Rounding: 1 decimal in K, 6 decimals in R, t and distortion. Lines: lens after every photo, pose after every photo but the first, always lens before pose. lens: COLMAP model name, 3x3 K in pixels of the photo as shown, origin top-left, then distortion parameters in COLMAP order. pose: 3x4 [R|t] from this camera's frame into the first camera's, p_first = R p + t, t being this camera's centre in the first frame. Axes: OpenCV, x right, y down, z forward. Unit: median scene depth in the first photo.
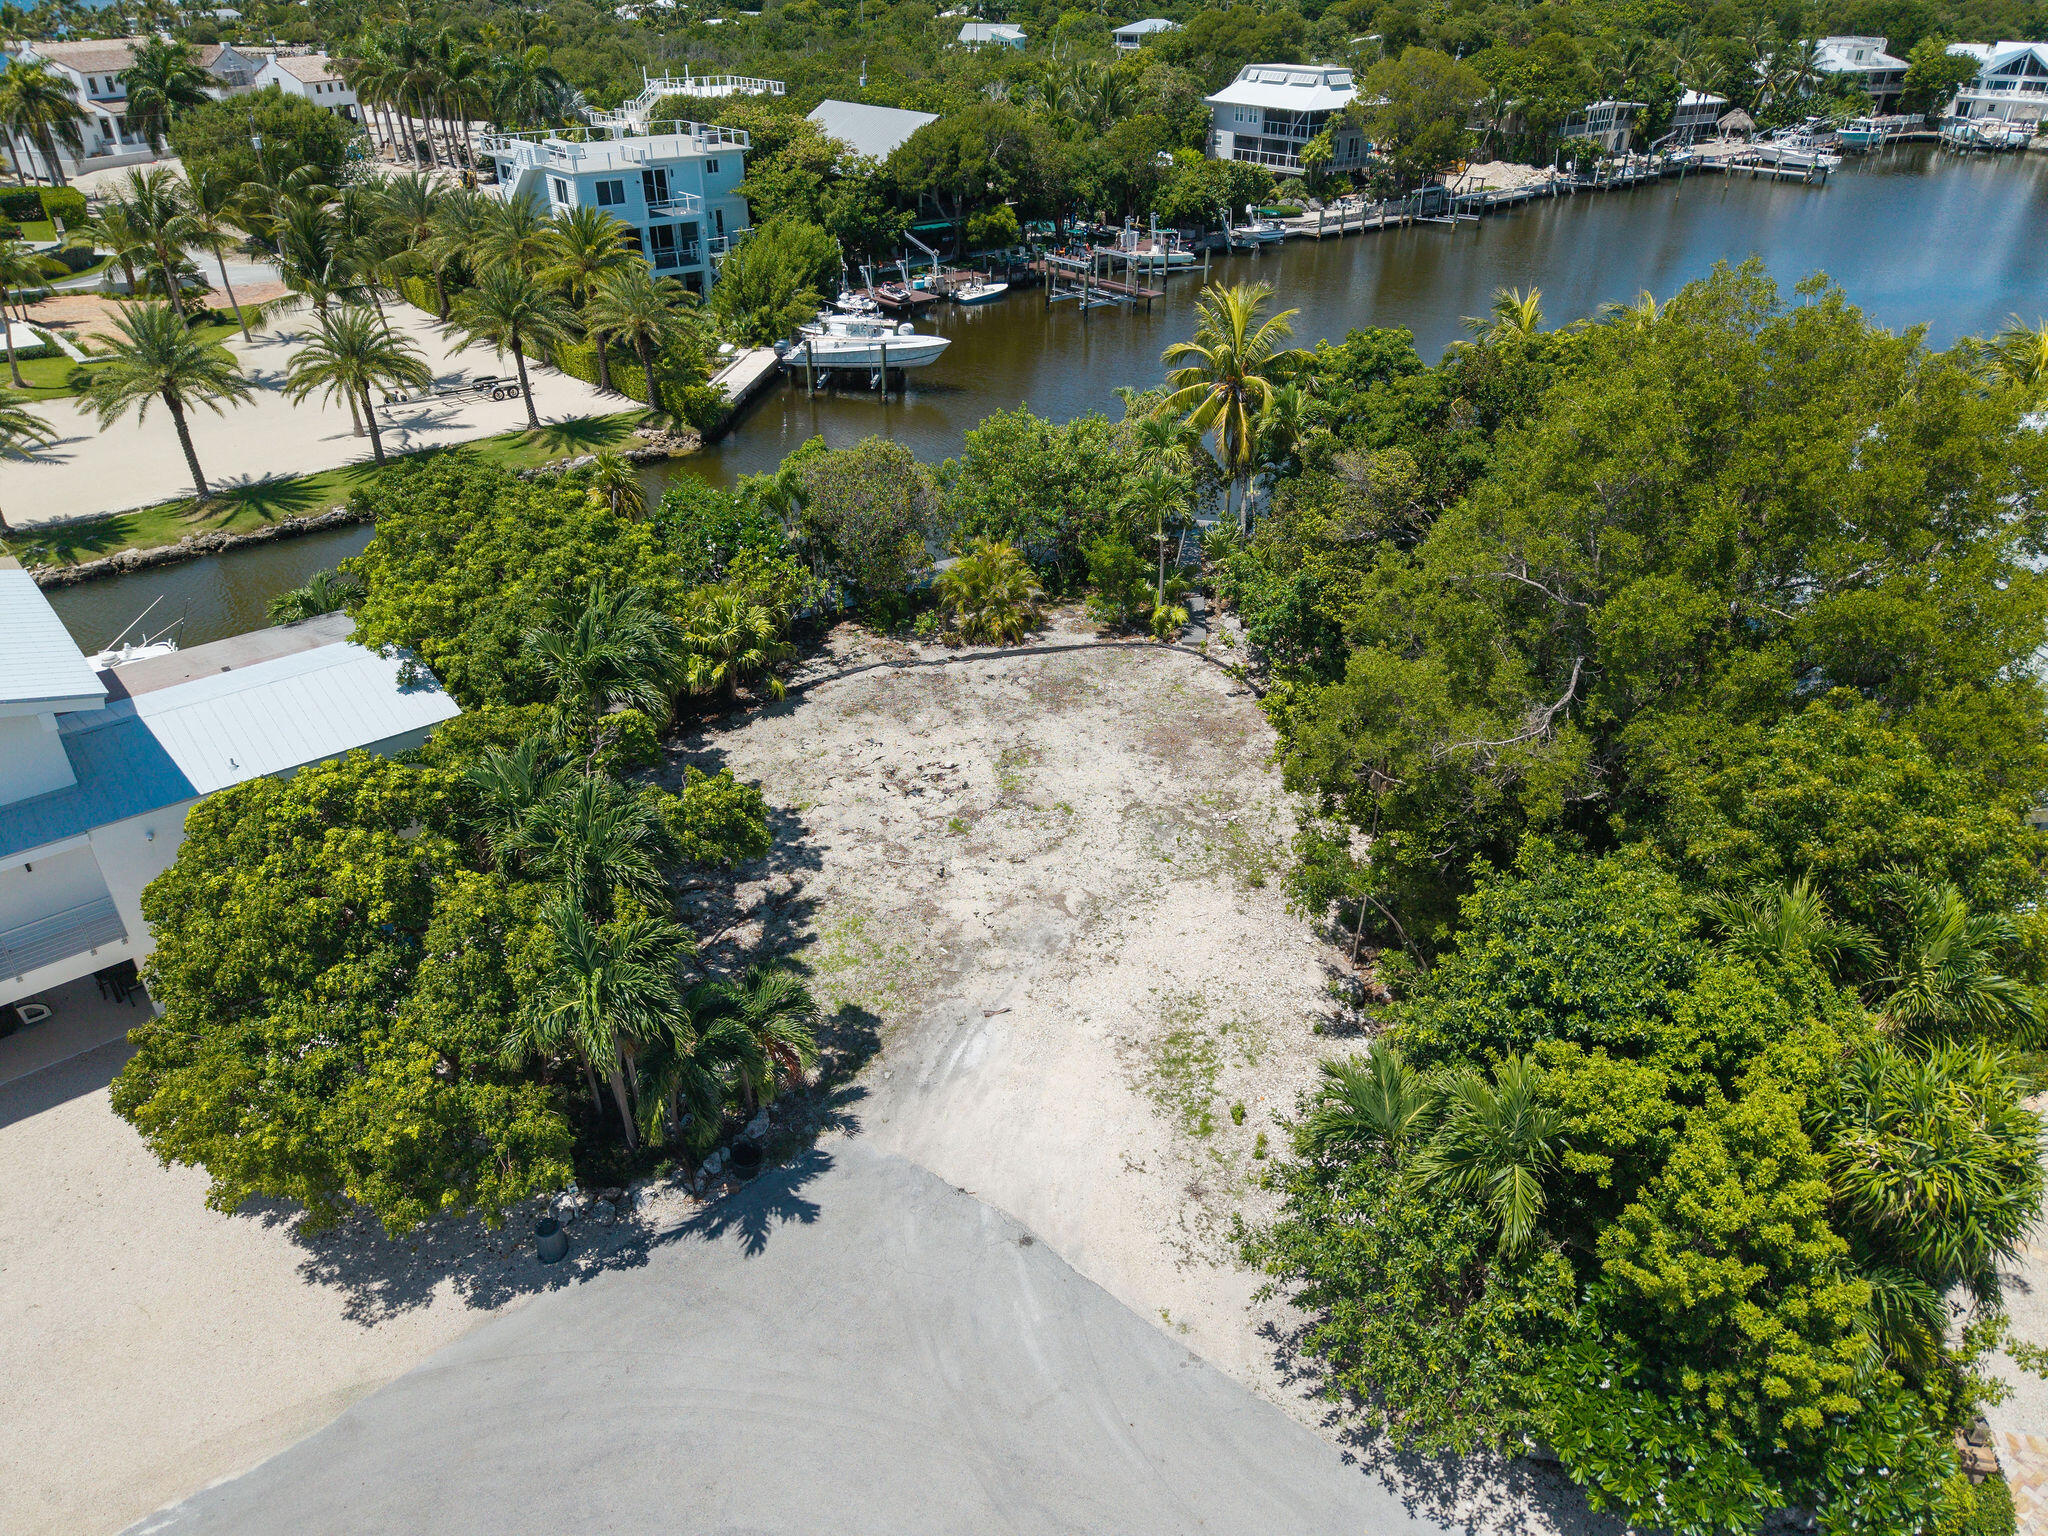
lens RADIAL K [[1347.4, 0, 1024.0], [0, 1347.4, 768.0], [0, 0, 1]] dist [0.036099, -0.045327]
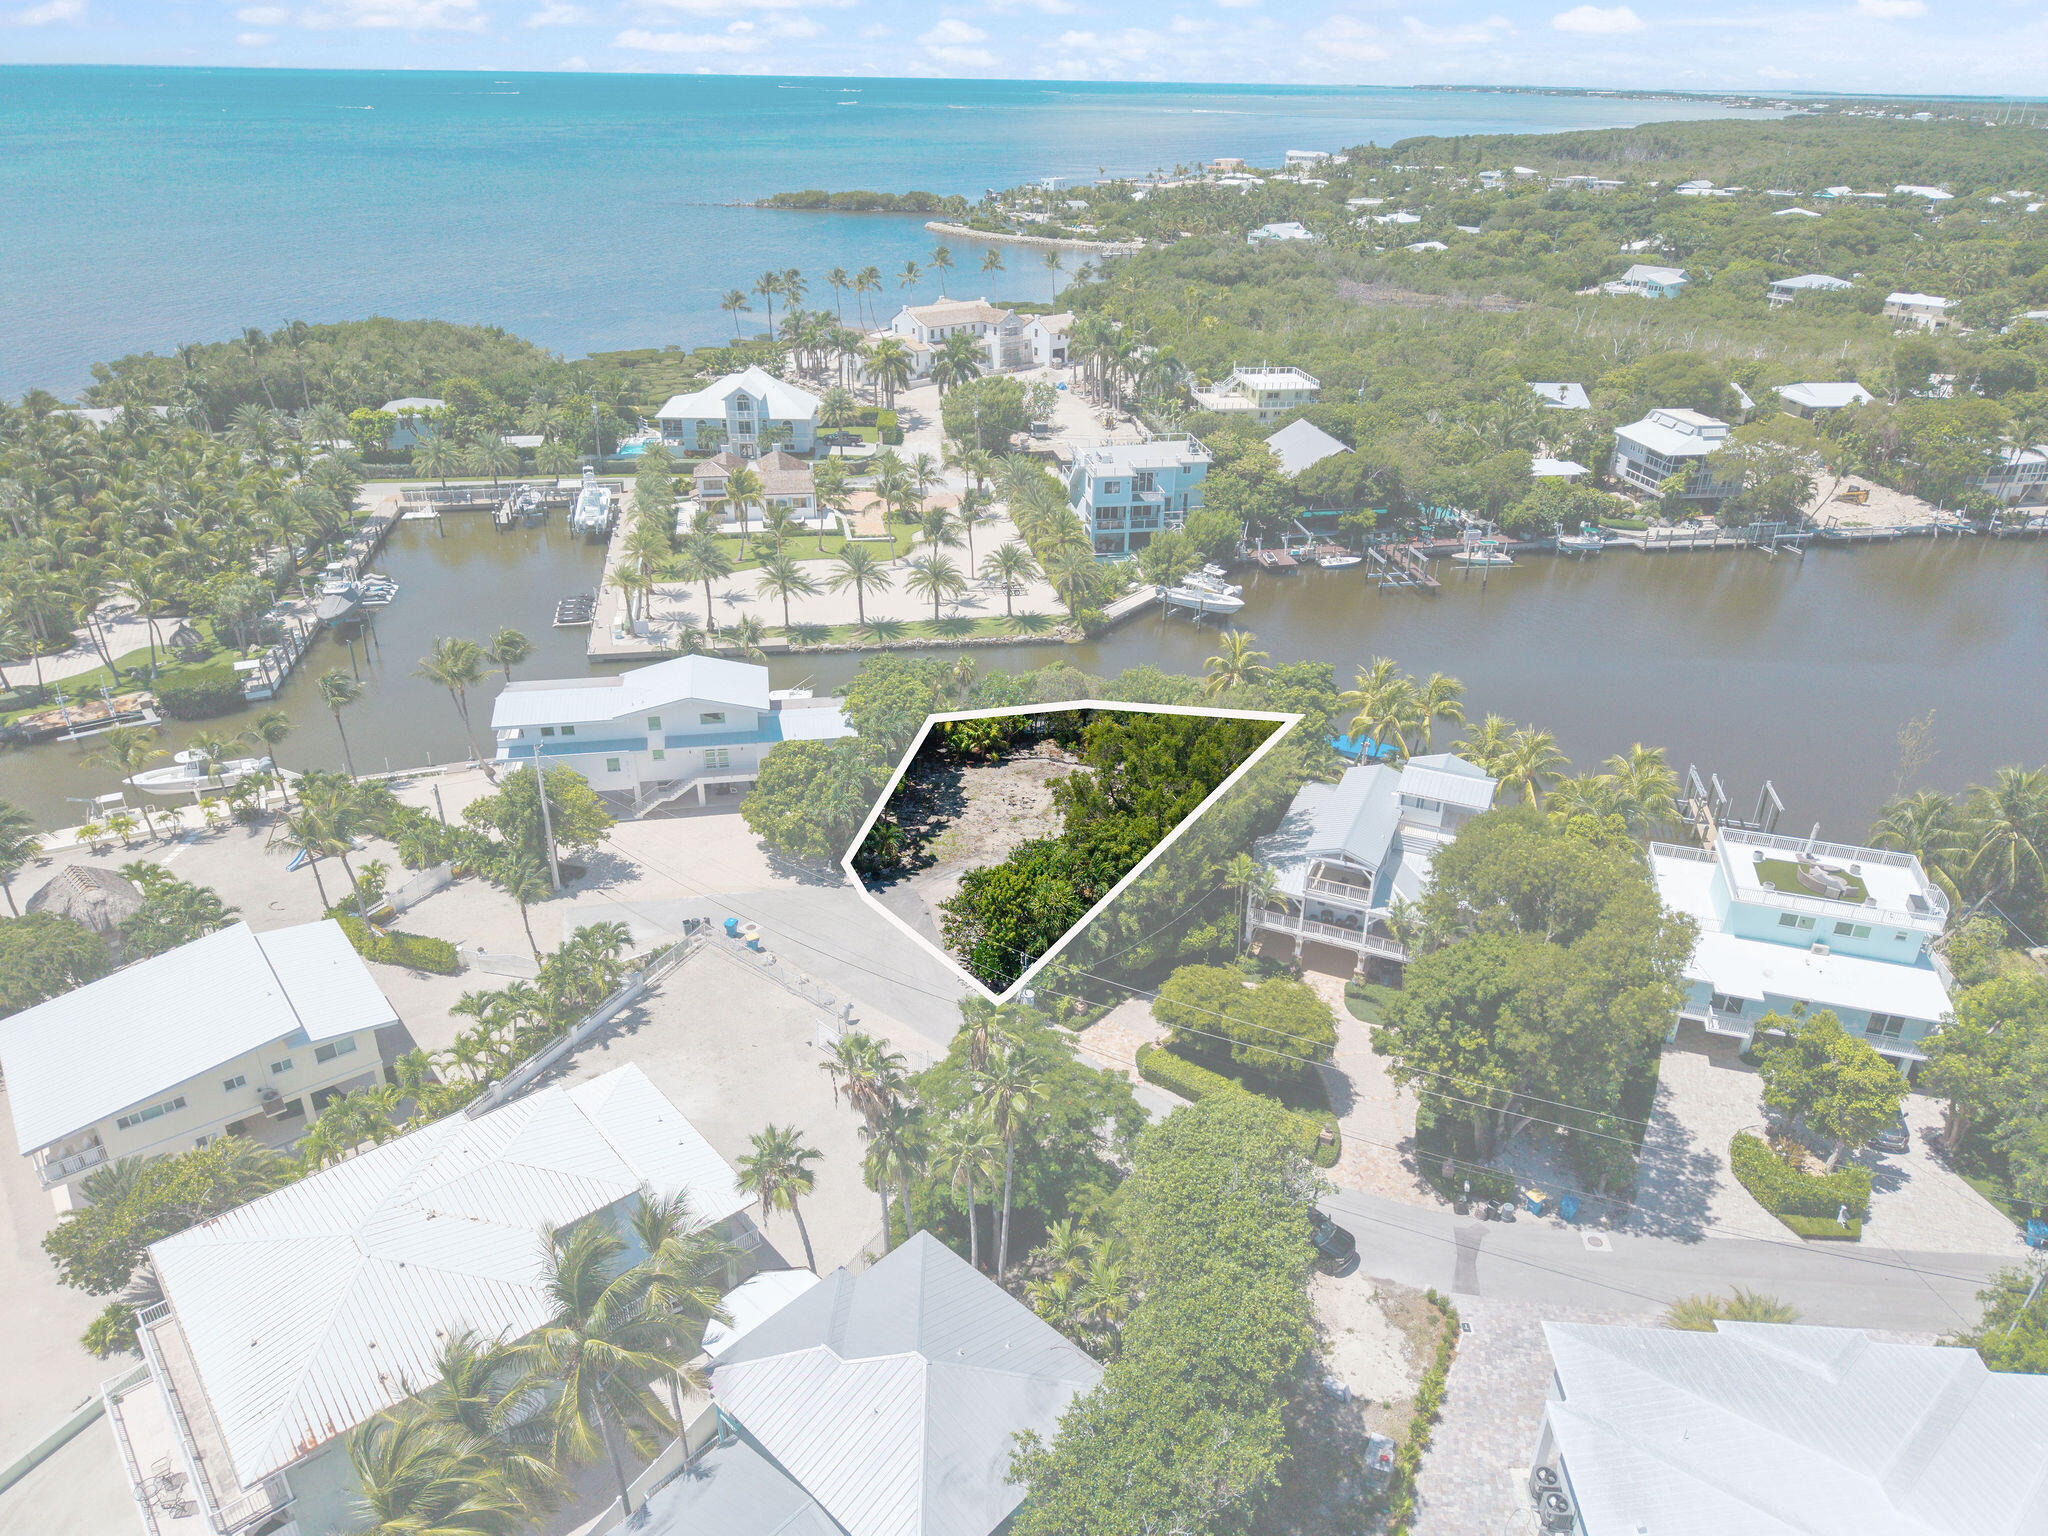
lens RADIAL K [[1347.4, 0, 1024.0], [0, 1347.4, 768.0], [0, 0, 1]] dist [0.036099, -0.045327]
pose [[0.854802, 0.235537, -0.462424, 0.793826], [-0.268592, 0.963236, -0.005870, -0.029747], [0.444041, 0.129221, 0.886639, -0.929709]]
